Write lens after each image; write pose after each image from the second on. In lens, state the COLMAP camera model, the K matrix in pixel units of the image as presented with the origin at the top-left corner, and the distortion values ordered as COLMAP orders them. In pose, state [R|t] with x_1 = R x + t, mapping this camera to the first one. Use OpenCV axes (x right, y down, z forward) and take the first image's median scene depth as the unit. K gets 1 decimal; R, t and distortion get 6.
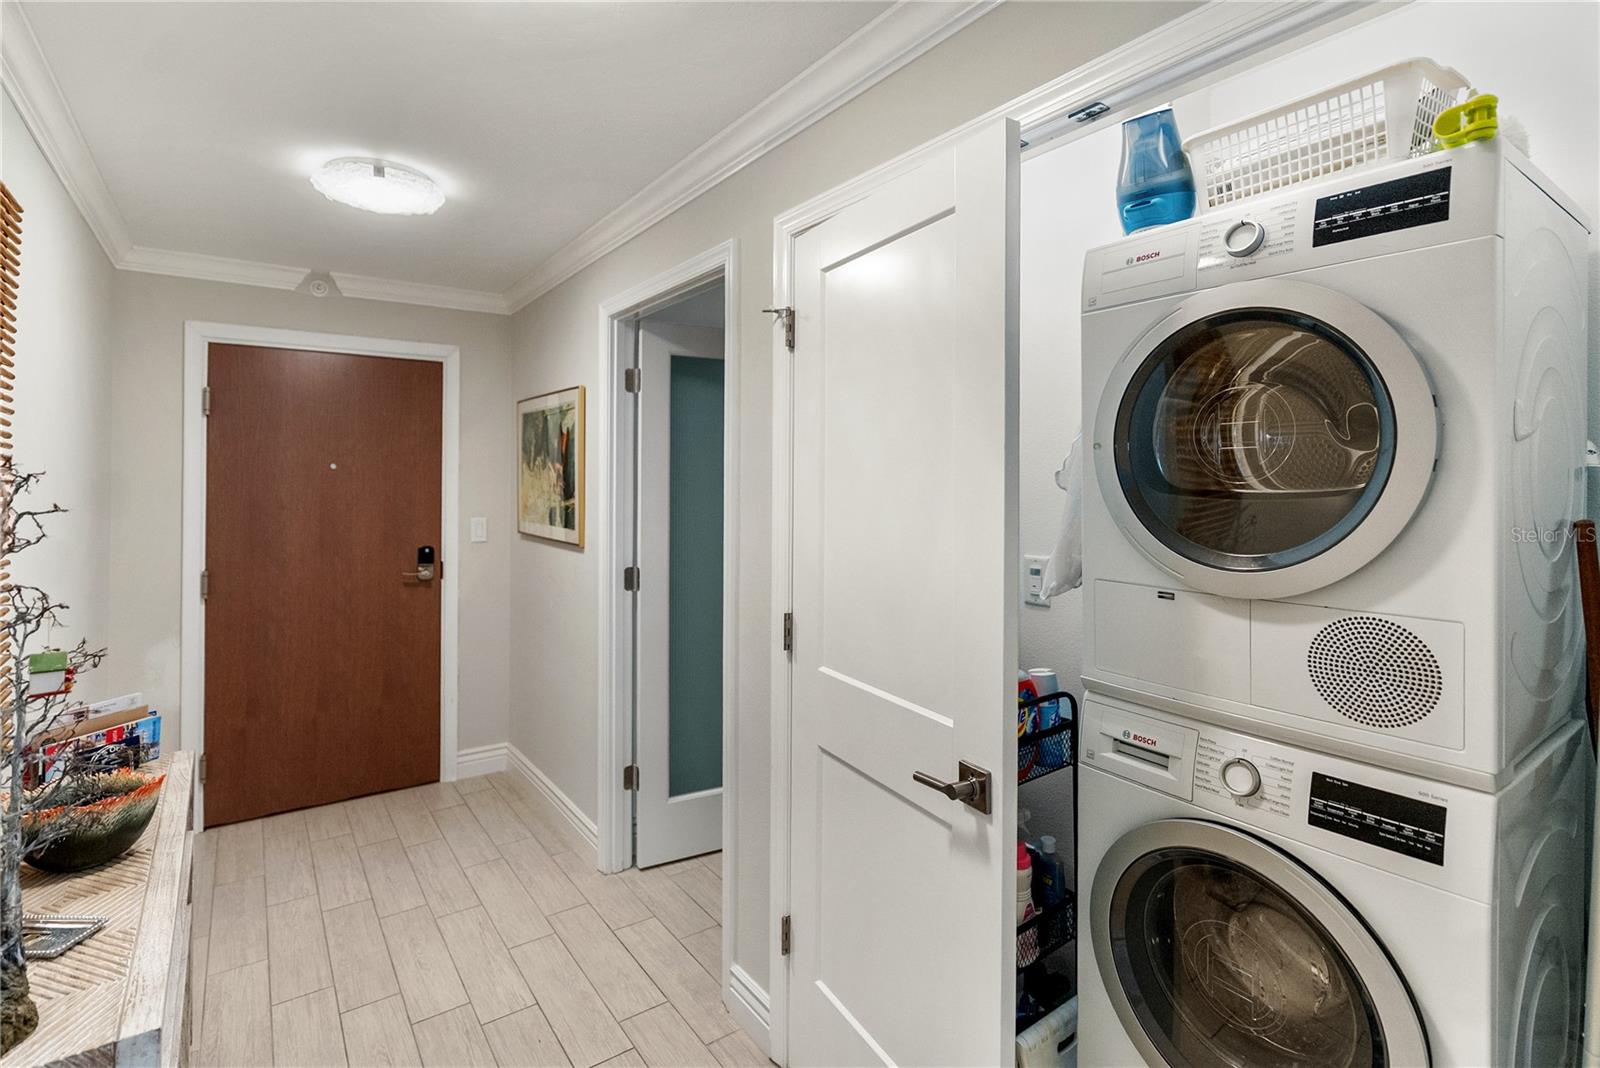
lens RADIAL K [[750.0, 0, 775.3], [0, 750.0, 474.9], [0, 0, 1]] dist [-0.005340, 0.003584]
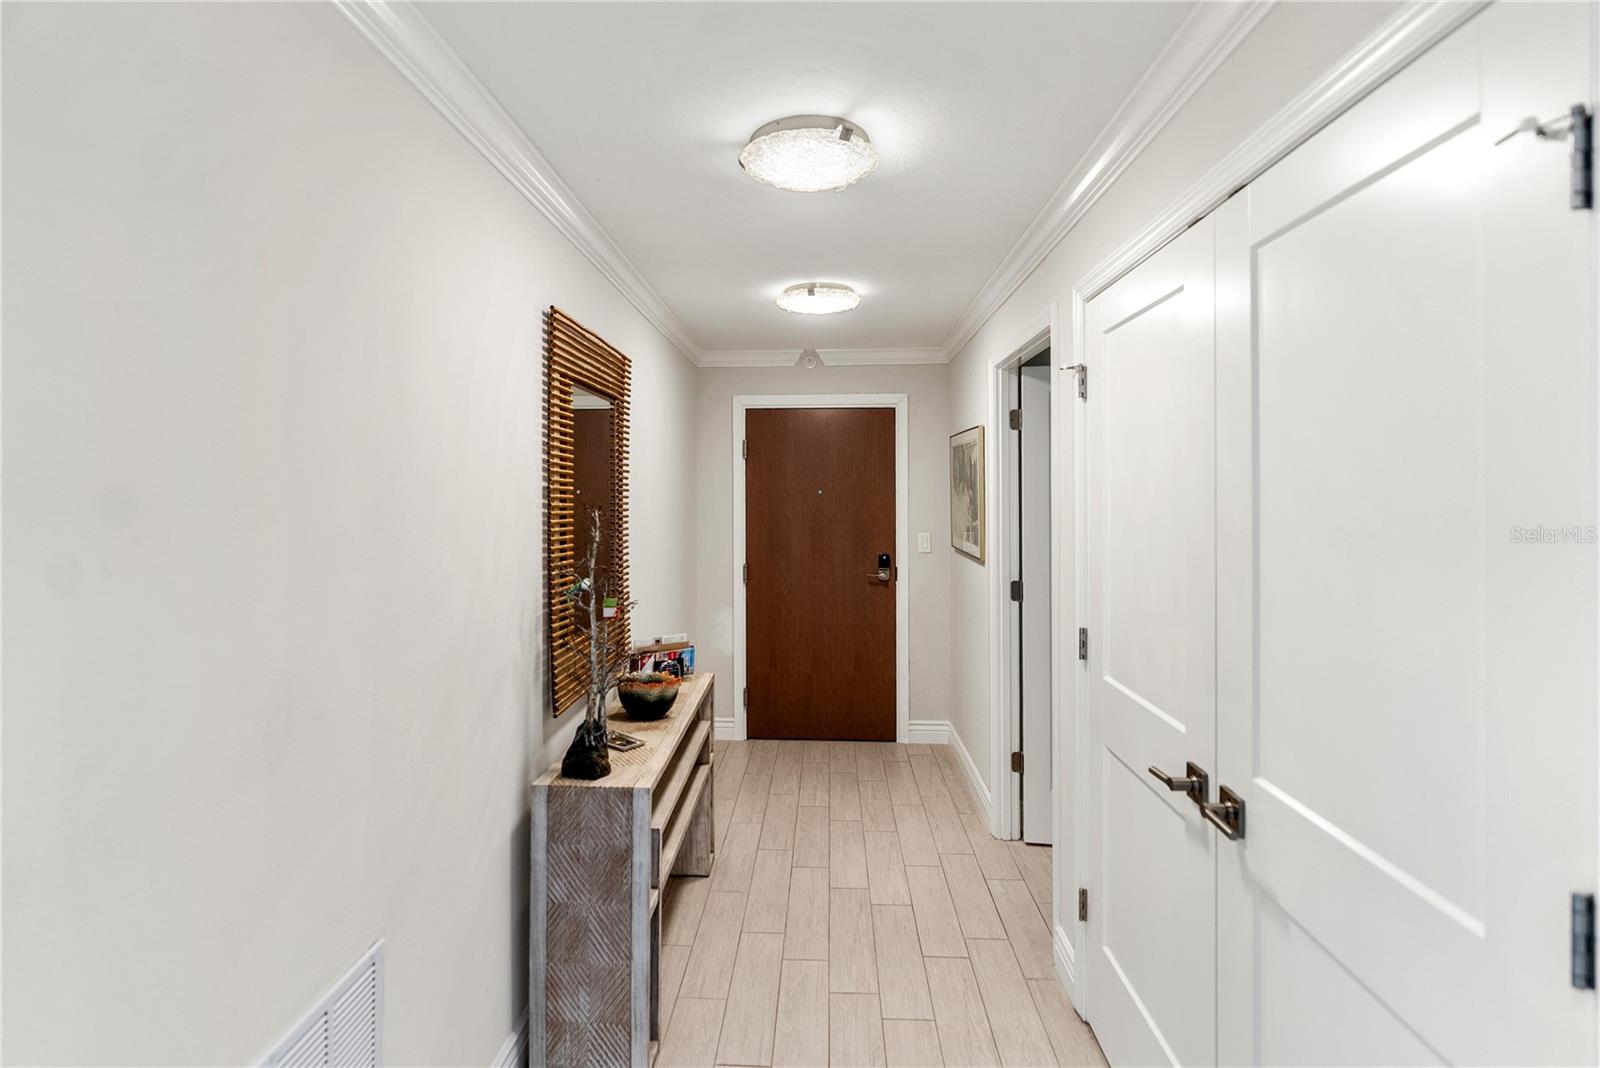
lens RADIAL K [[750.0, 0, 809.2], [0, 750.0, 494.4], [0, 0, 1]] dist [-0.005340, 0.003584]
pose [[0.800605, -0.000067, -0.599192, 0.237917], [0.006677, 0.999939, 0.008811, -0.022066], [0.599155, -0.011055, 0.800557, -0.113406]]
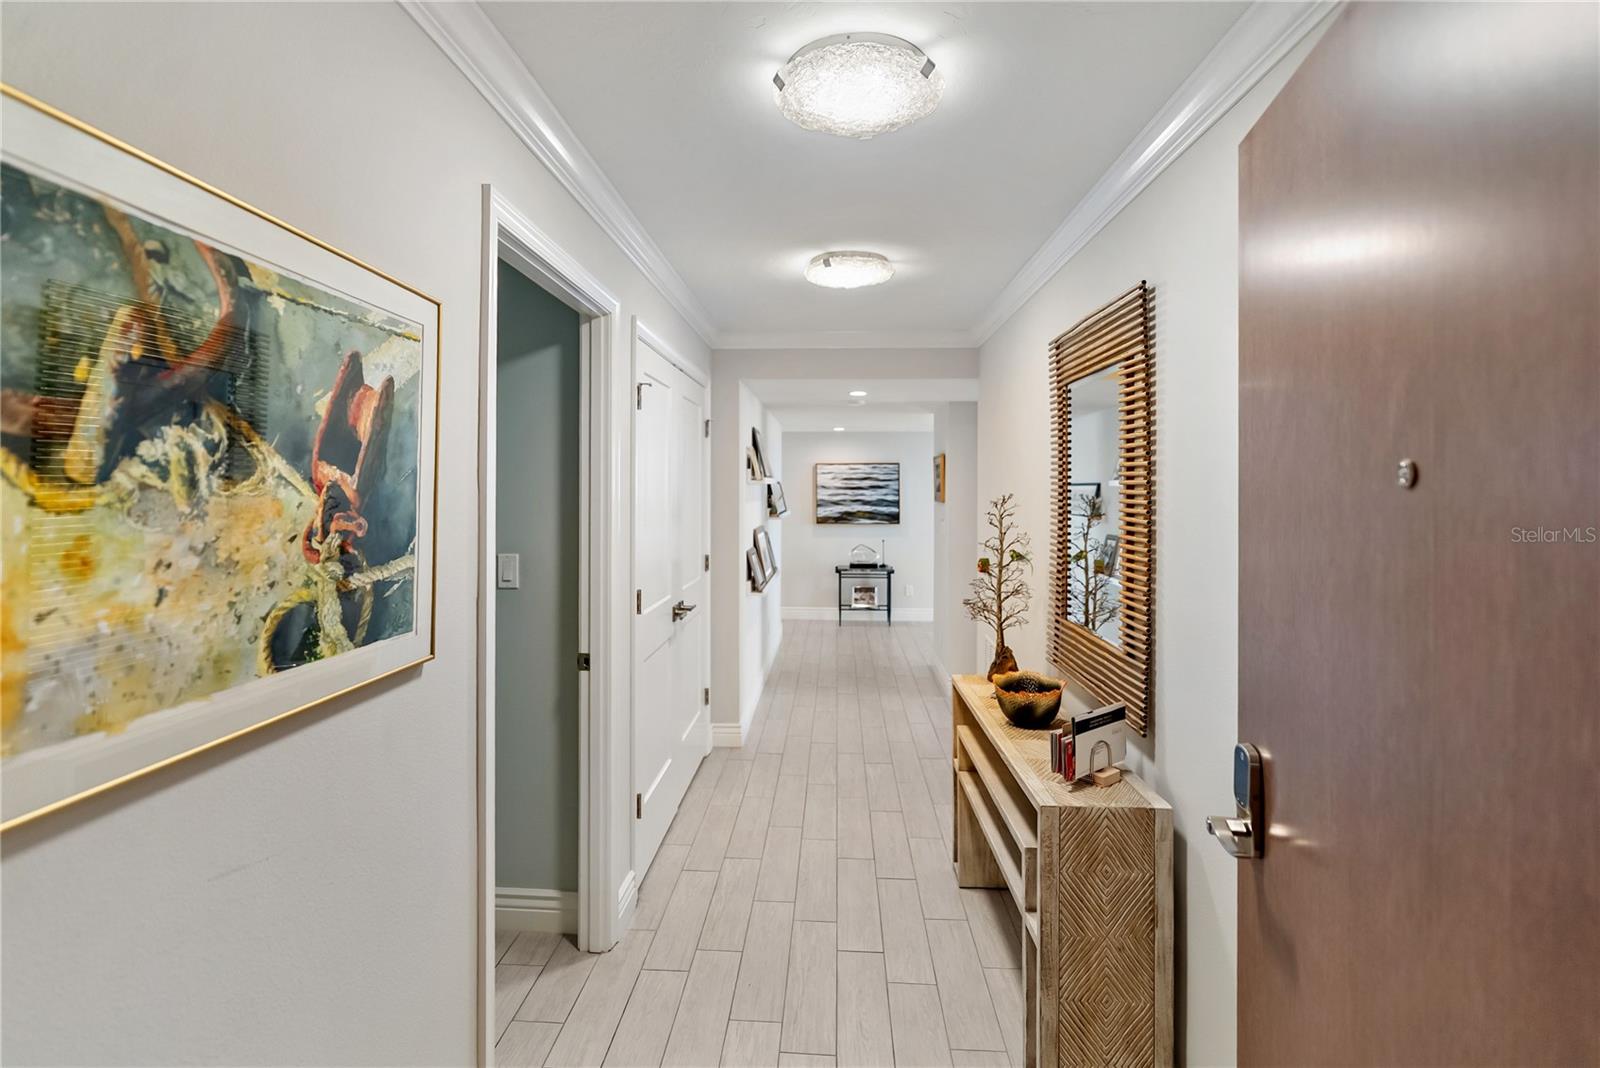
lens RADIAL K [[750.0, 0, 785.8], [0, 750.0, 487.7], [0, 0, 1]] dist [-0.005340, 0.003584]
pose [[-0.774248, -0.007875, 0.632833, -0.738973], [-0.015665, 0.999855, -0.006722, -0.007599], [-0.632688, -0.015118, -0.774259, 1.272954]]
